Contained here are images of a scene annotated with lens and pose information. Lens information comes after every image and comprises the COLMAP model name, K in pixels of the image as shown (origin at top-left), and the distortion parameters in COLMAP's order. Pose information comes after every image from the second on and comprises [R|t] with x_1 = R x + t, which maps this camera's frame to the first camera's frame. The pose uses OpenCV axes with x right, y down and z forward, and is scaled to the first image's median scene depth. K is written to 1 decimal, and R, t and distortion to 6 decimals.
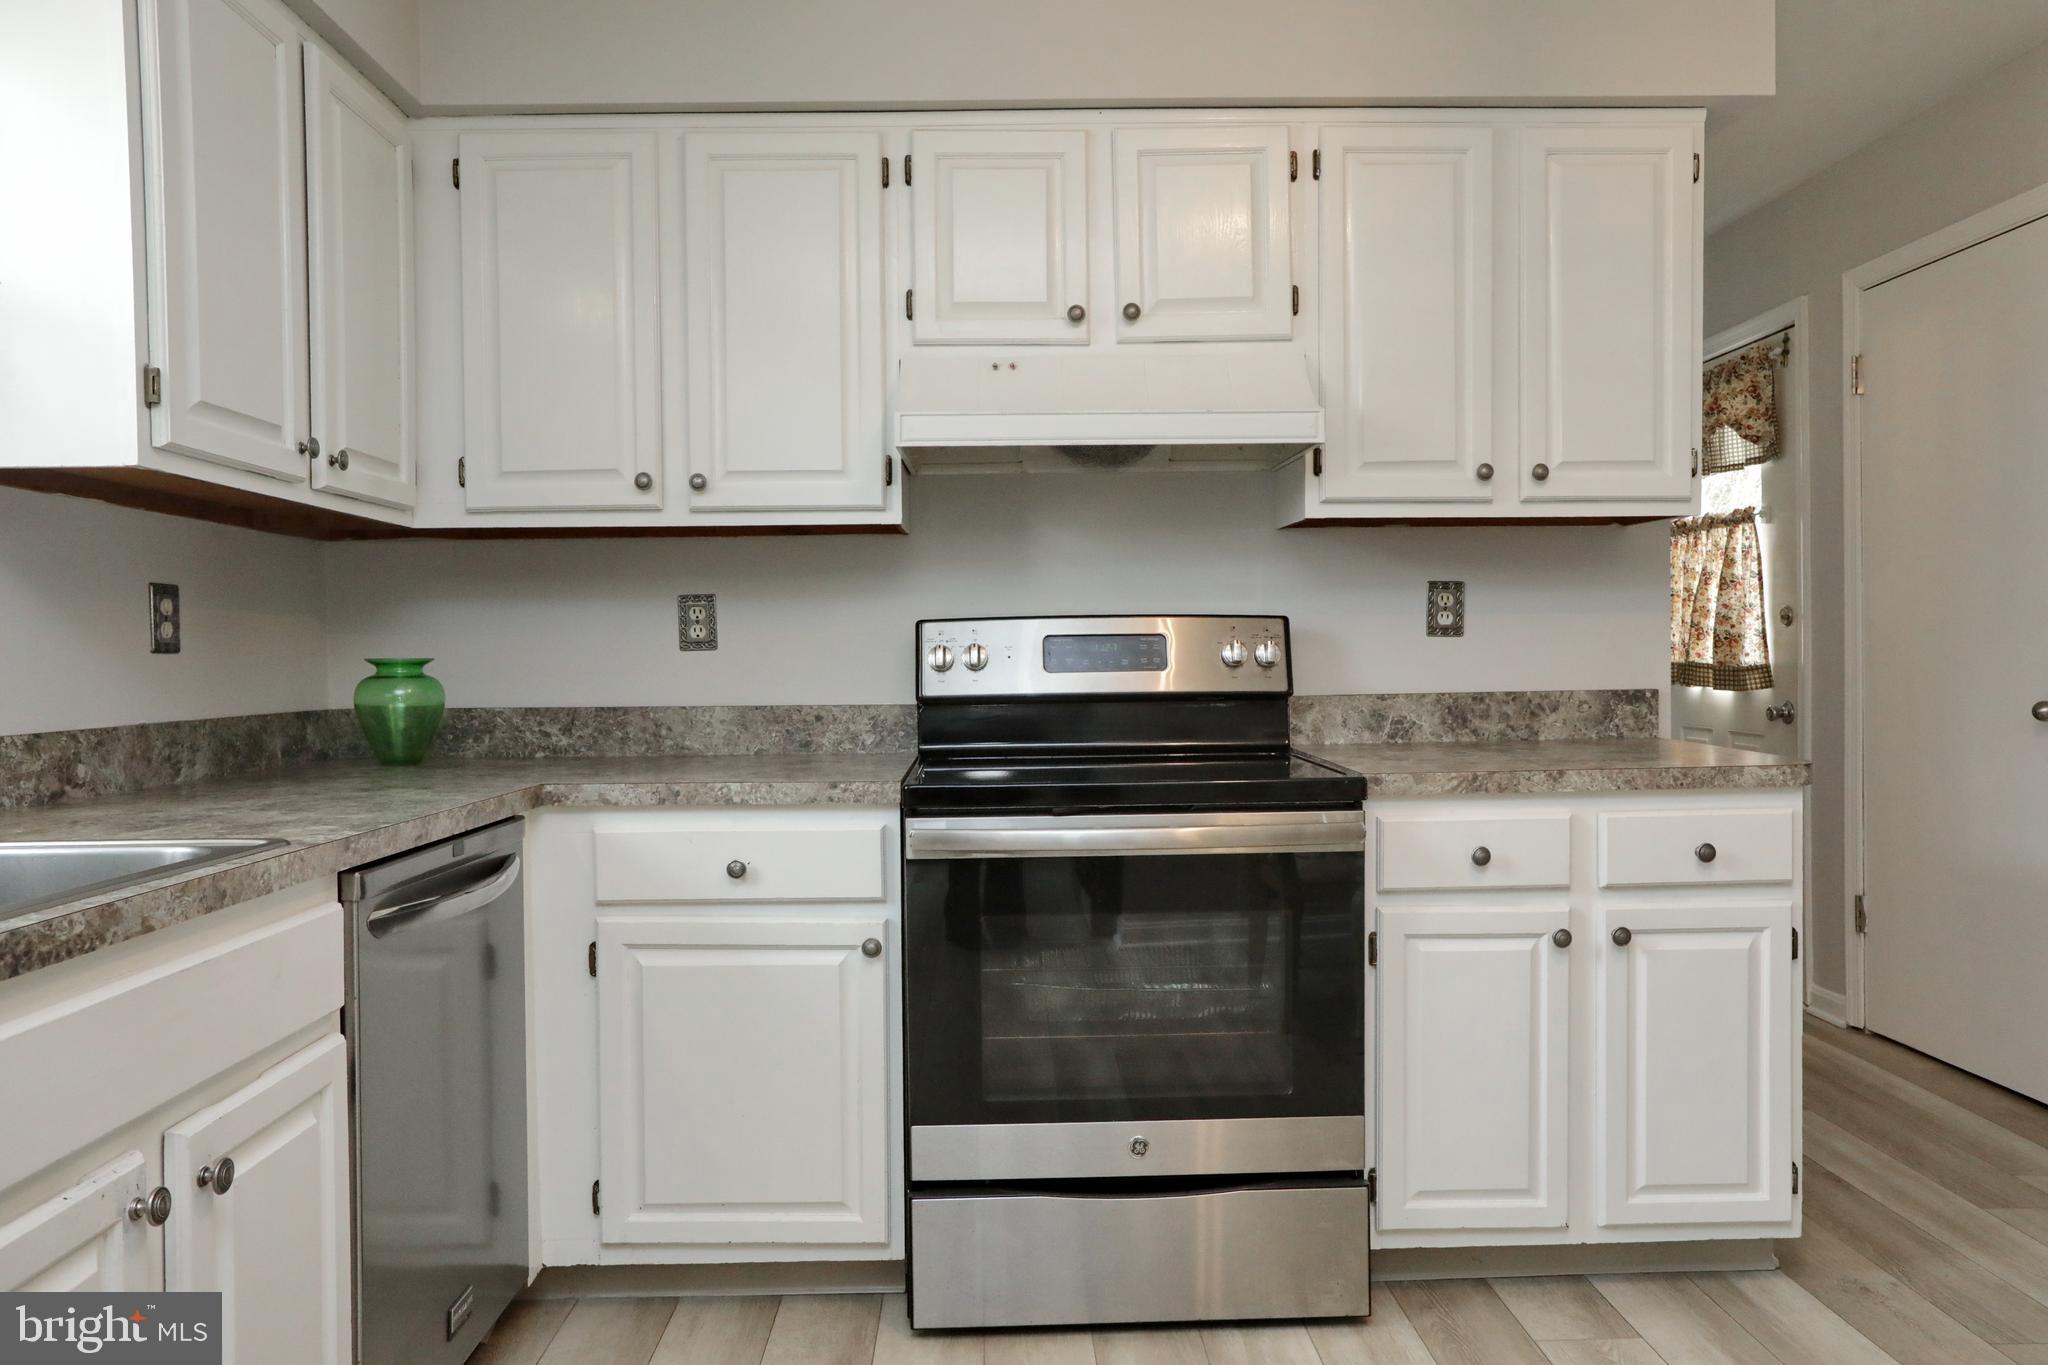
lens RADIAL K [[1386.5, 0, 1017.0], [0, 1386.5, 680.9], [0, 0, 1]] dist [-0.052020, 0.055706]
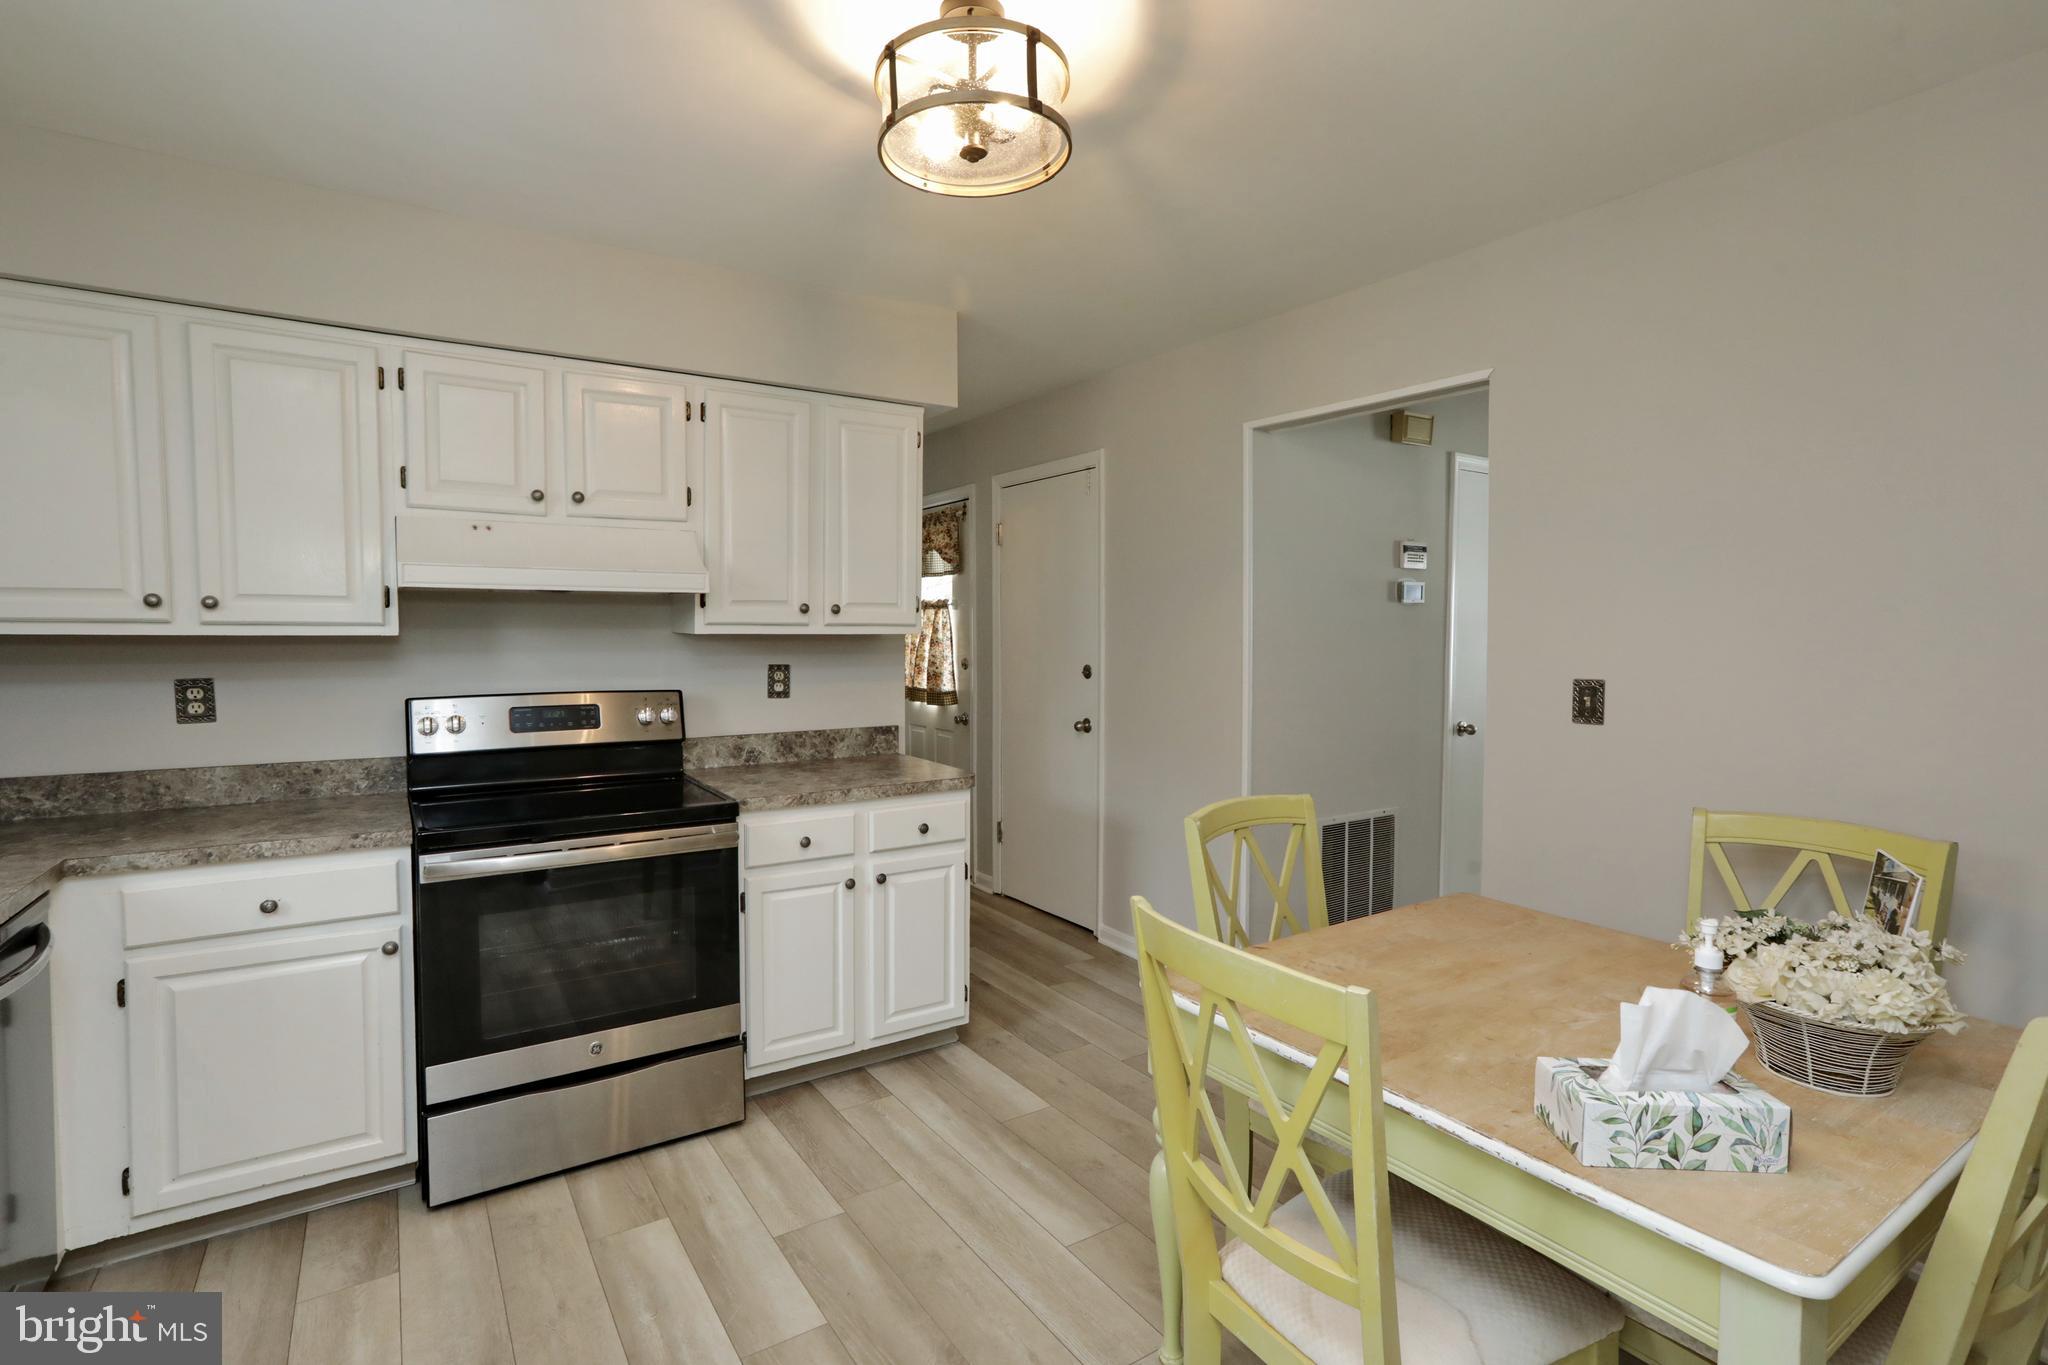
lens RADIAL K [[964.9, 0, 1016.1], [0, 964.9, 689.1], [0, 0, 1]] dist [-0.011186, 0.009667]
pose [[0.846502, -0.013418, 0.532217, -0.072277], [-0.003317, 0.999530, 0.030474, -0.090213], [-0.532375, -0.027561, 0.846060, -0.143235]]
